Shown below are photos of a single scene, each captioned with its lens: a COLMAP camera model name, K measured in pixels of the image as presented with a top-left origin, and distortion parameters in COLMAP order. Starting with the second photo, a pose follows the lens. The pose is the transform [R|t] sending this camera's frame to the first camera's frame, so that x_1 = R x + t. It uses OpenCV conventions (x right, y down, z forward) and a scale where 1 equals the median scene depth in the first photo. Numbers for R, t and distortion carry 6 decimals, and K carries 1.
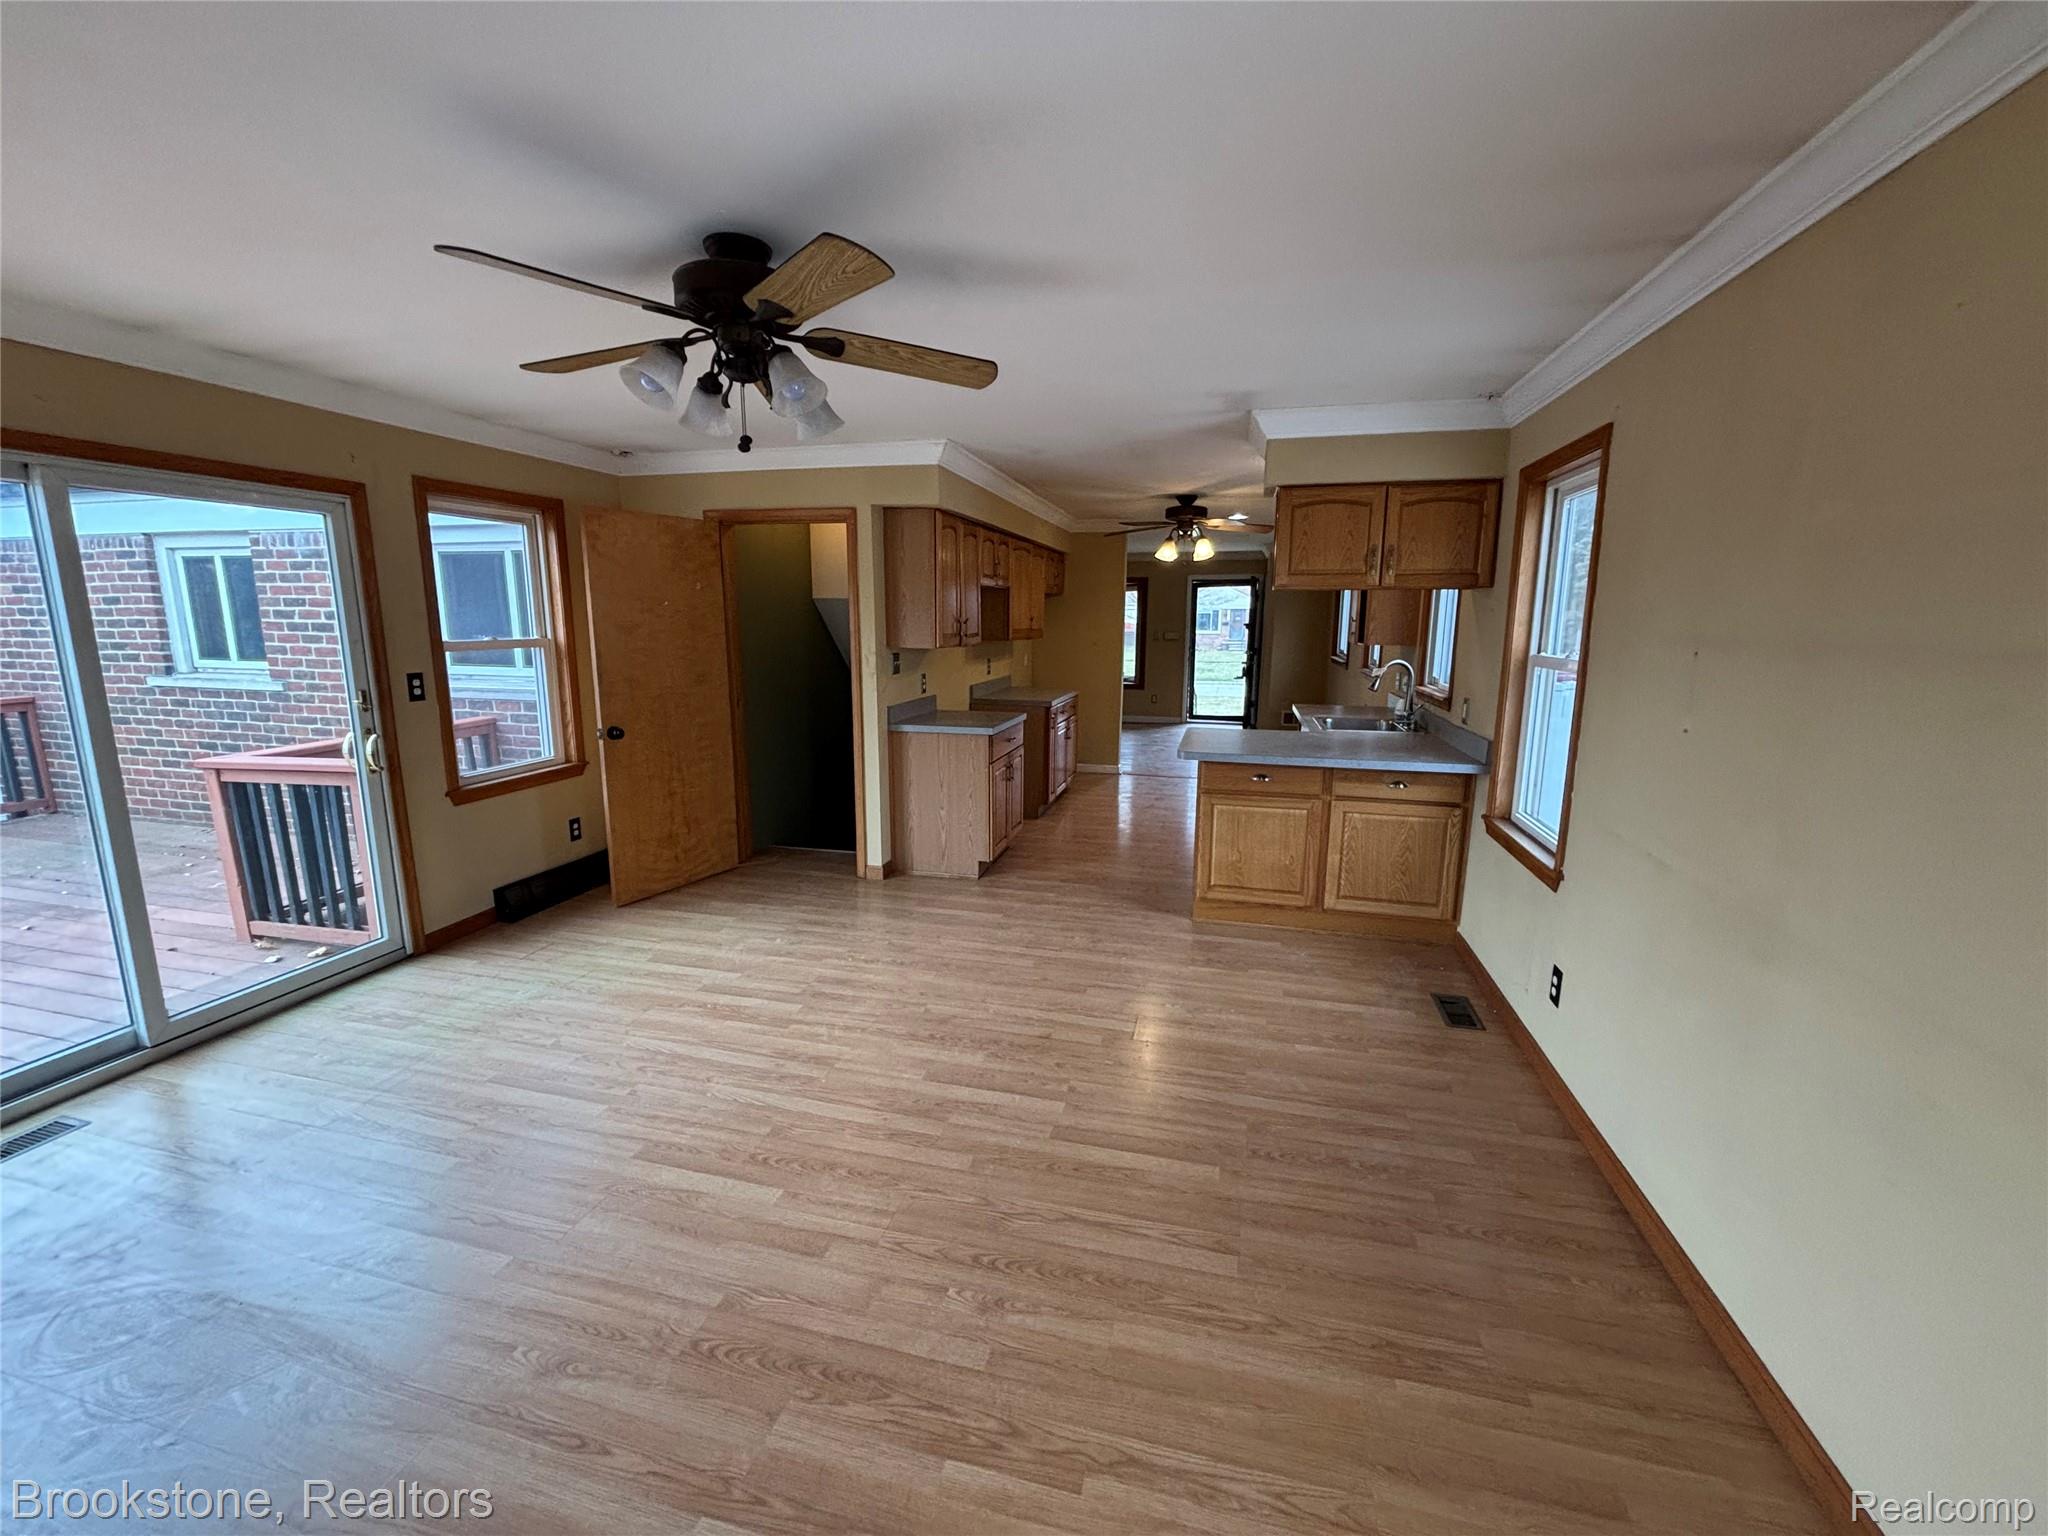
lens RADIAL K [[822.2, 0, 1022.1], [0, 822.2, 769.1], [0, 0, 1]] dist [0.000358, 0.000035]
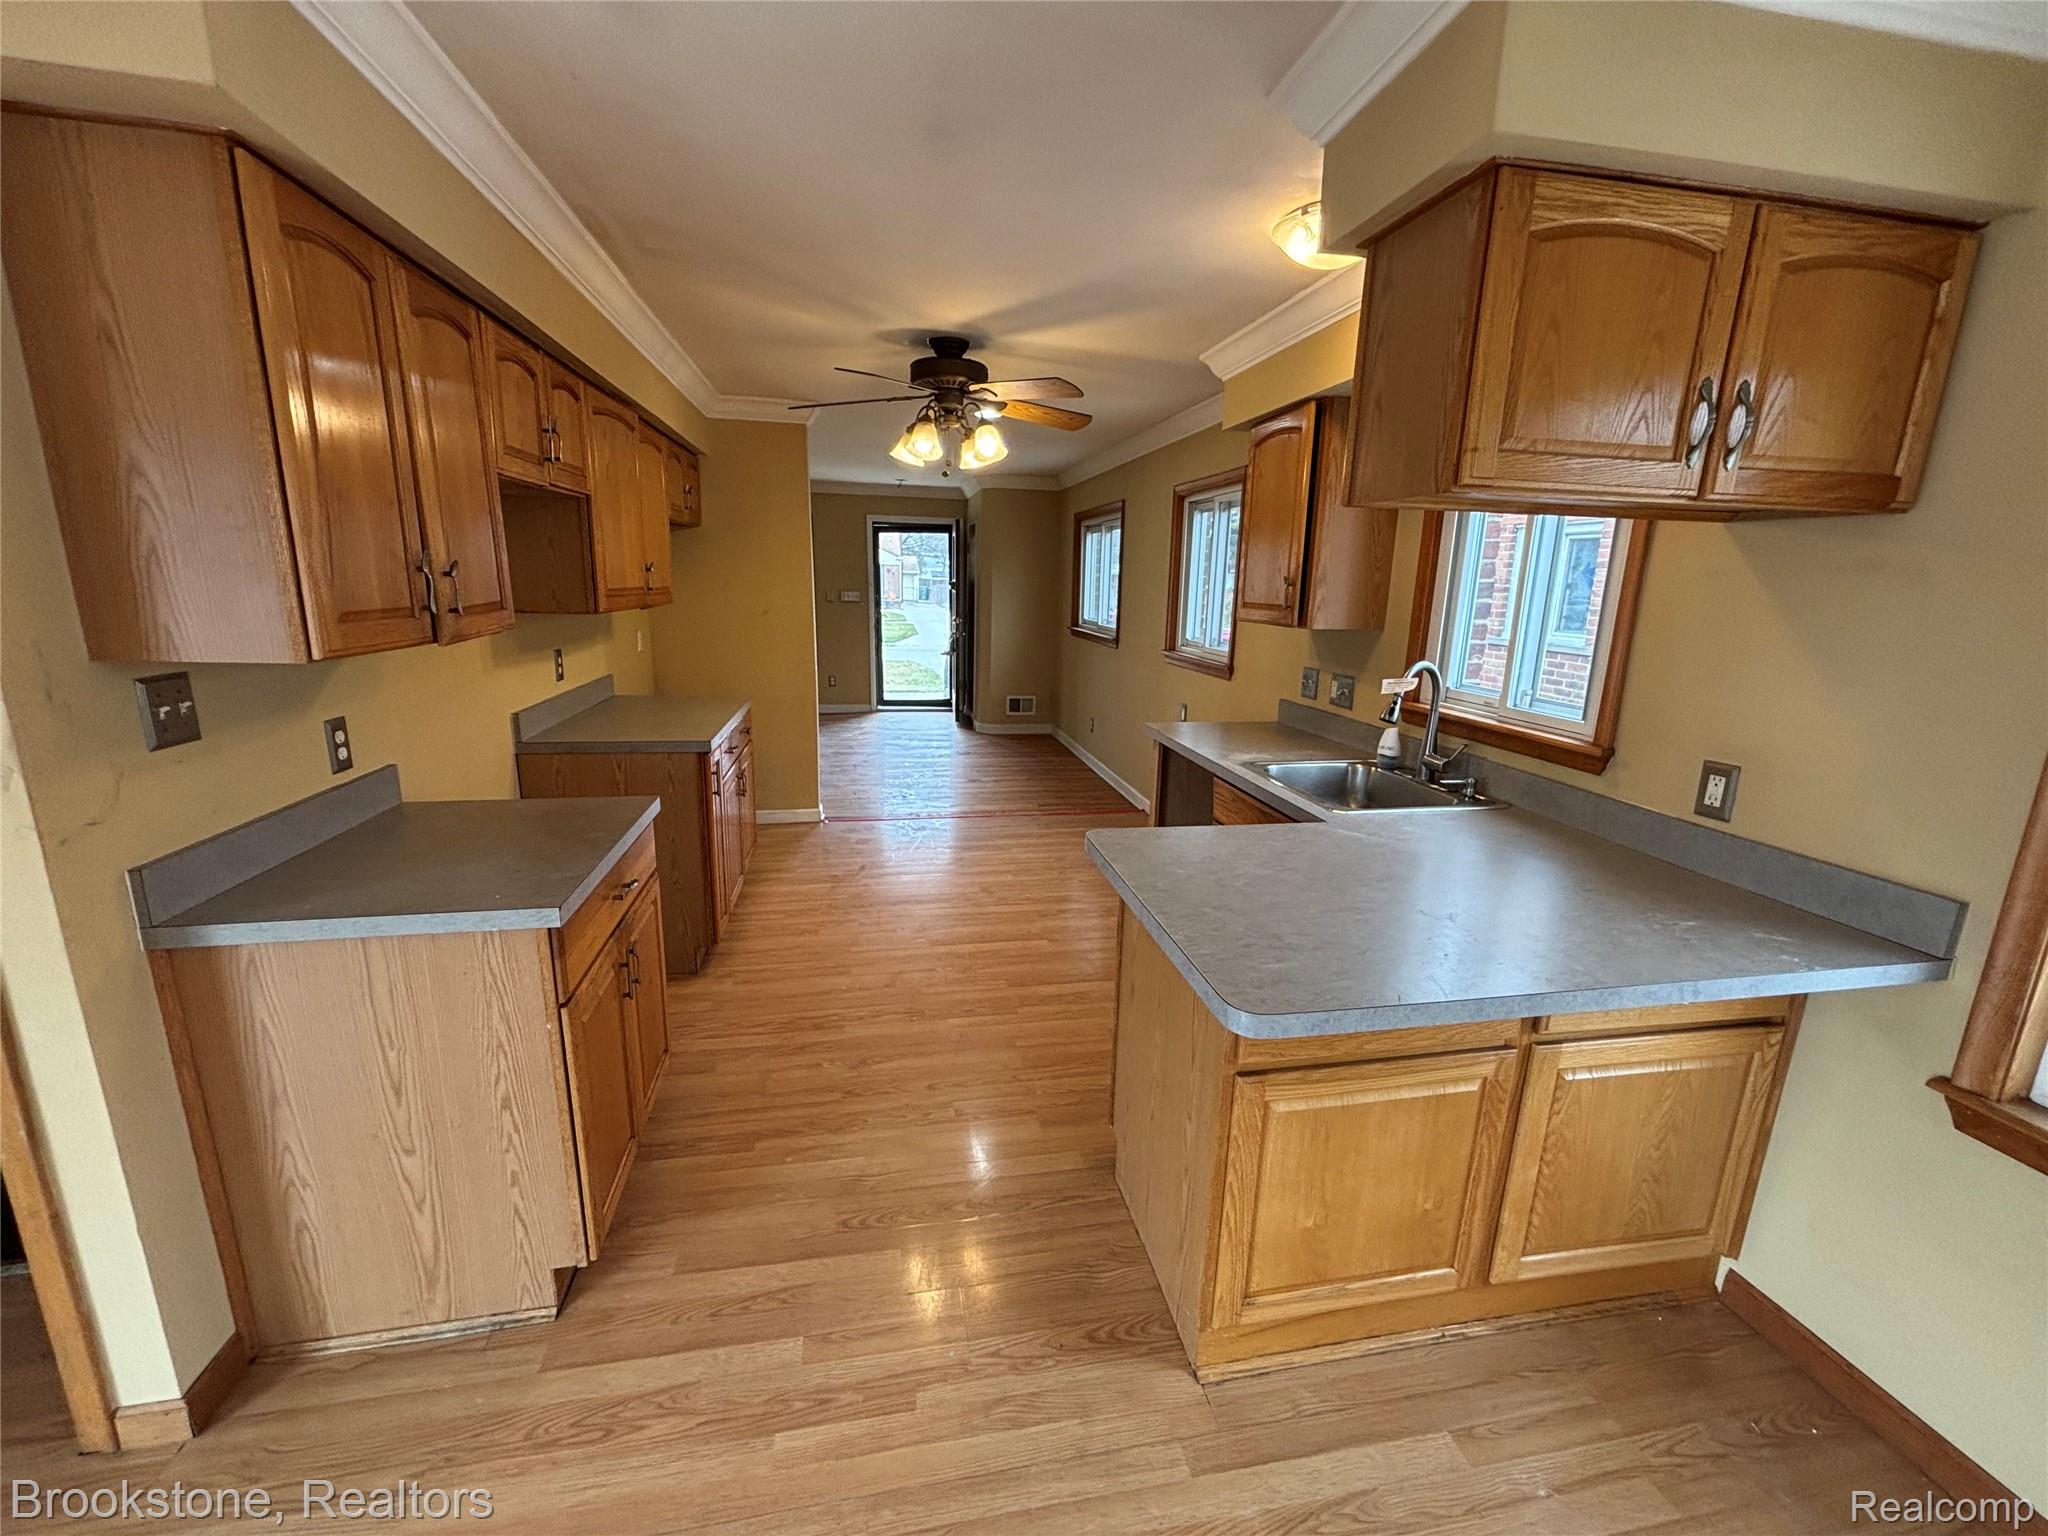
lens RADIAL K [[822.2, 0, 1030.8], [0, 822.2, 768.9], [0, 0, 1]] dist [0.000358, 0.000035]
pose [[0.900592, -0.080539, 0.427138, -0.002146], [0.057625, 0.996133, 0.066327, -0.099798], [-0.430828, -0.035120, 0.901750, 0.548775]]
